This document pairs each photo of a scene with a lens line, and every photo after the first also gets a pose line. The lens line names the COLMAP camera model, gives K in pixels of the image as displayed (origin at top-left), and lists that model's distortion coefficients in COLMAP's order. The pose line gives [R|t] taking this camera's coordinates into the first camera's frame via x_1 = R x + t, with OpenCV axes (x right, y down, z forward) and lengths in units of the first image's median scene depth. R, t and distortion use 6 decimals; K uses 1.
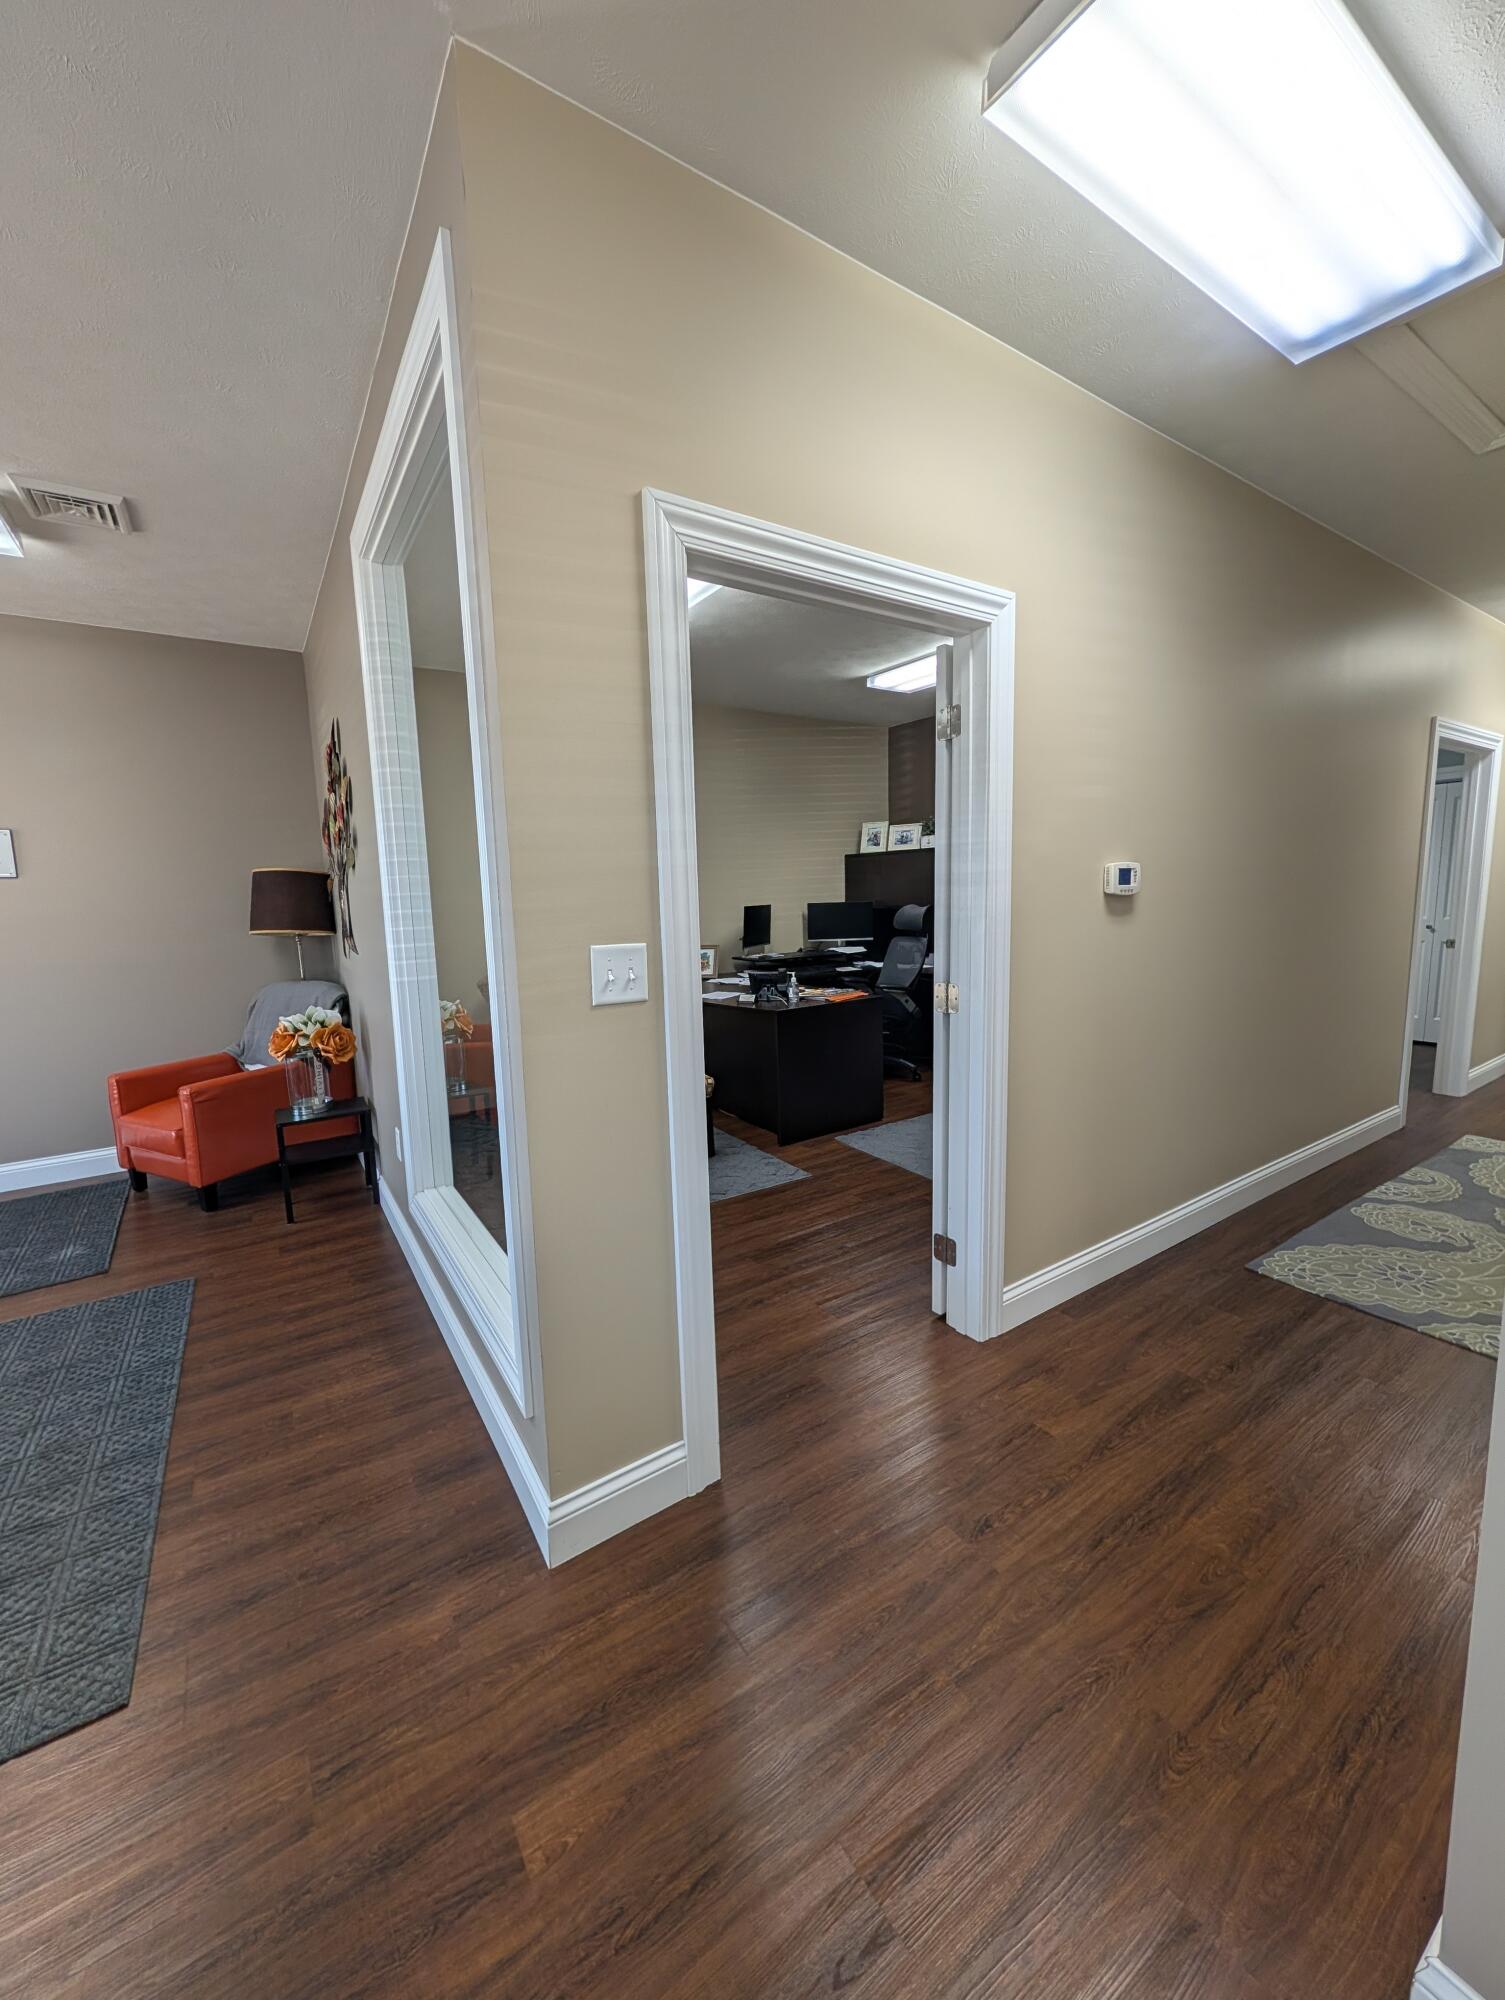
lens RADIAL K [[767.5, 0, 752.6], [0, 767.5, 995.5], [0, 0, 1]] dist [-0.001328, -0.000297]
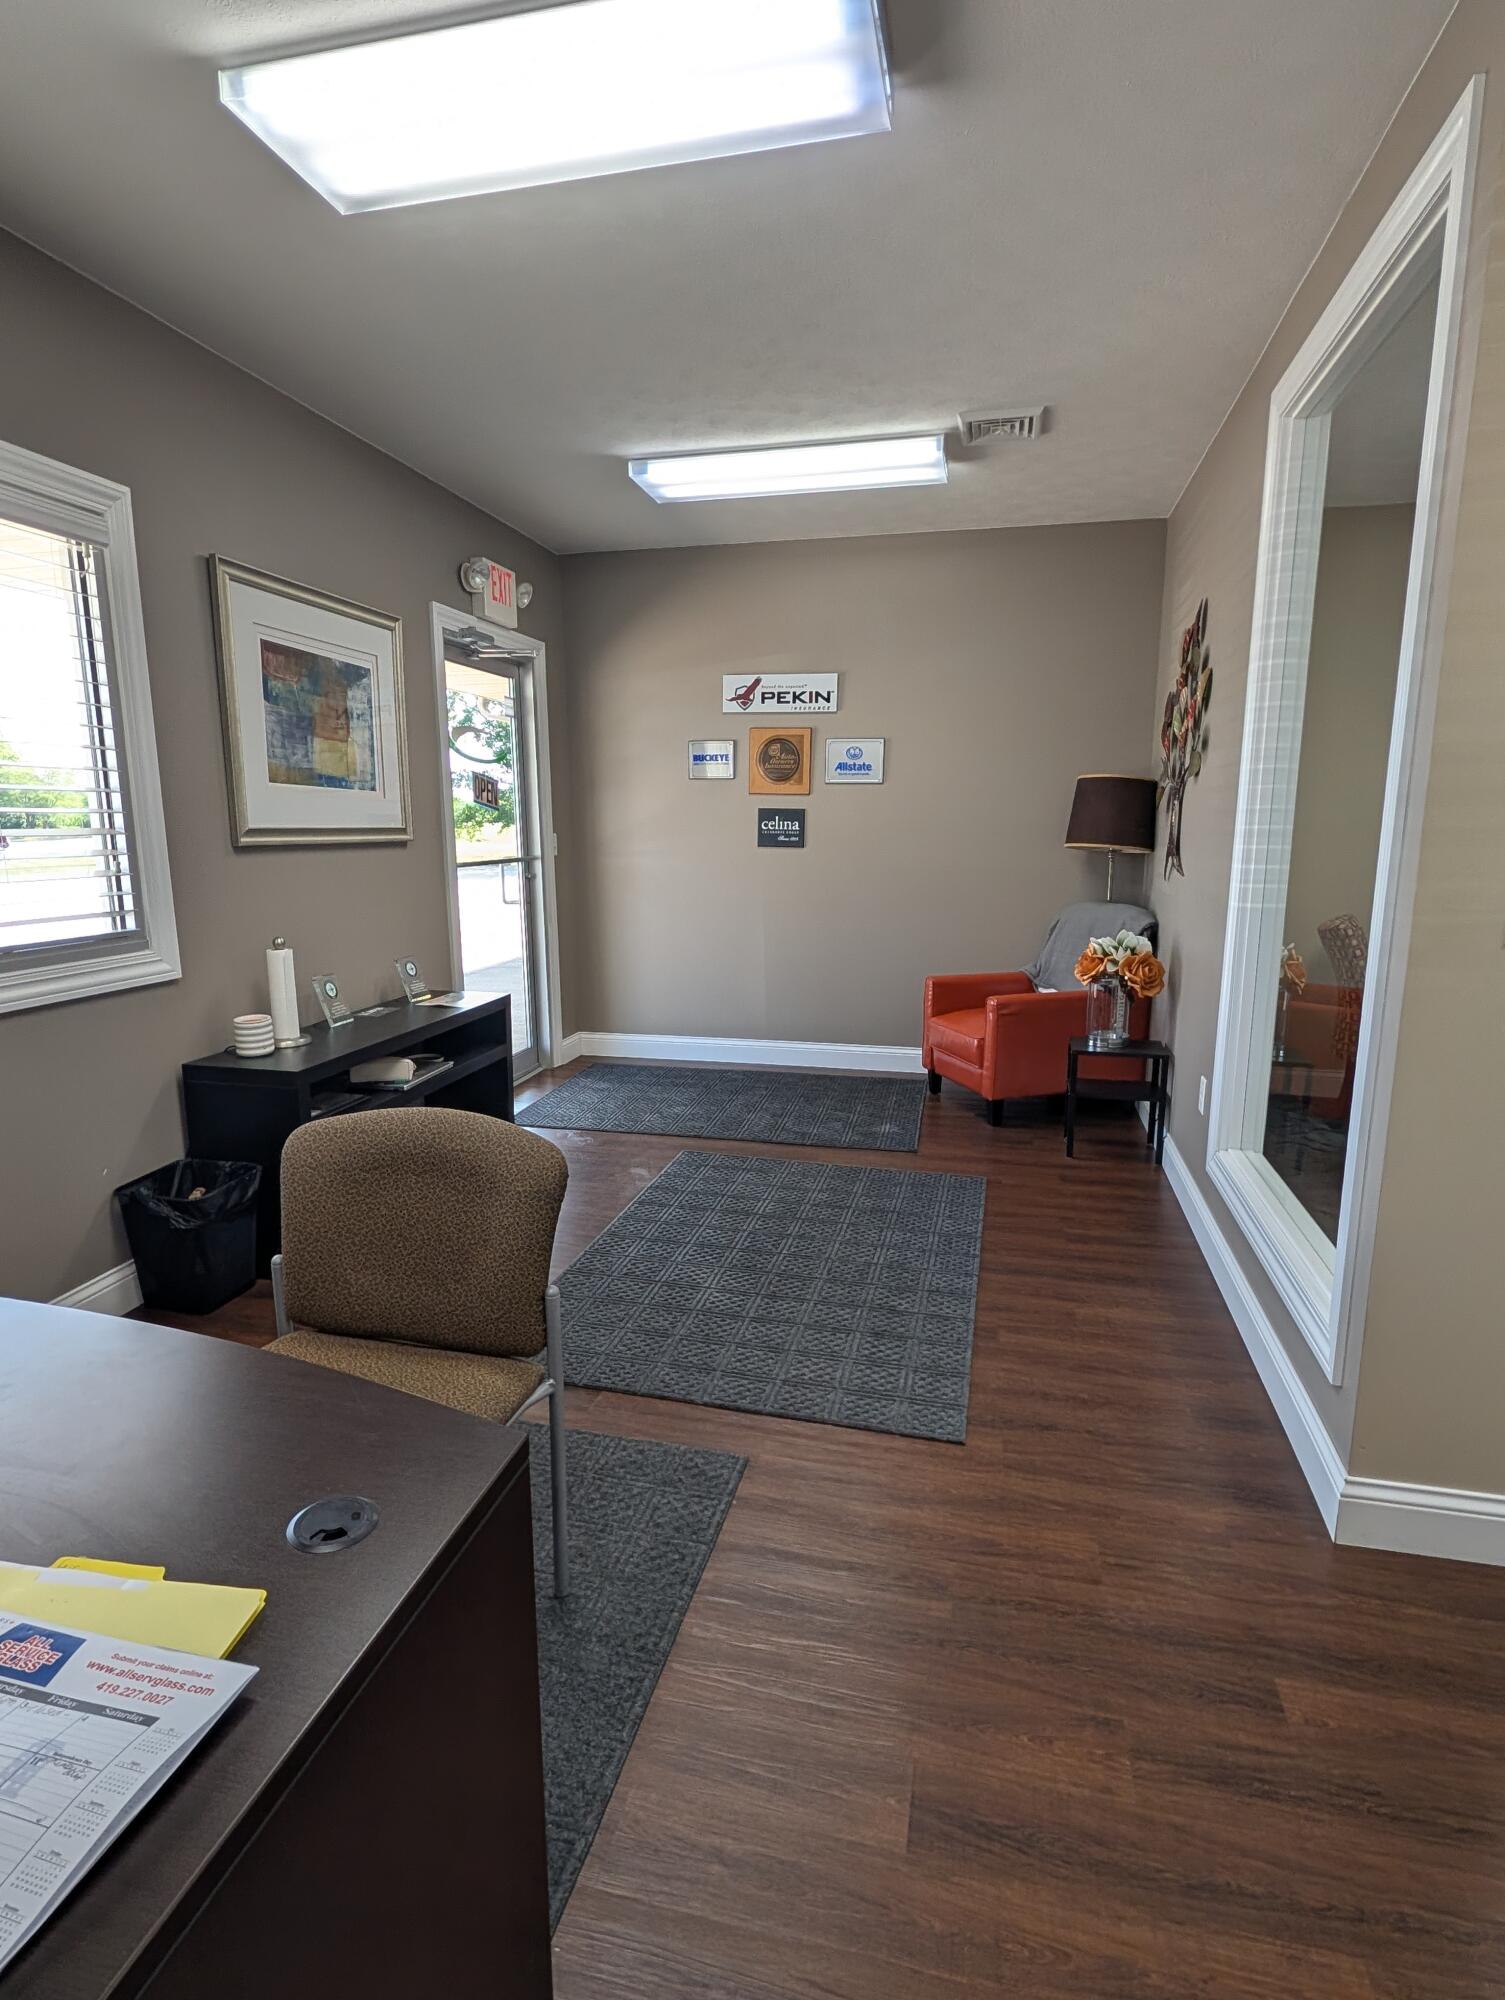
lens RADIAL K [[1072.3, 0, 732.4], [0, 1072.3, 1008.2], [0, 0, 1]] dist [0.003066, -0.001086]
pose [[0.675168, 0.156655, -0.720838, 0.038900], [-0.117012, 0.987562, 0.105022, 0.028010], [0.728325, 0.013439, 0.685101, -0.210133]]
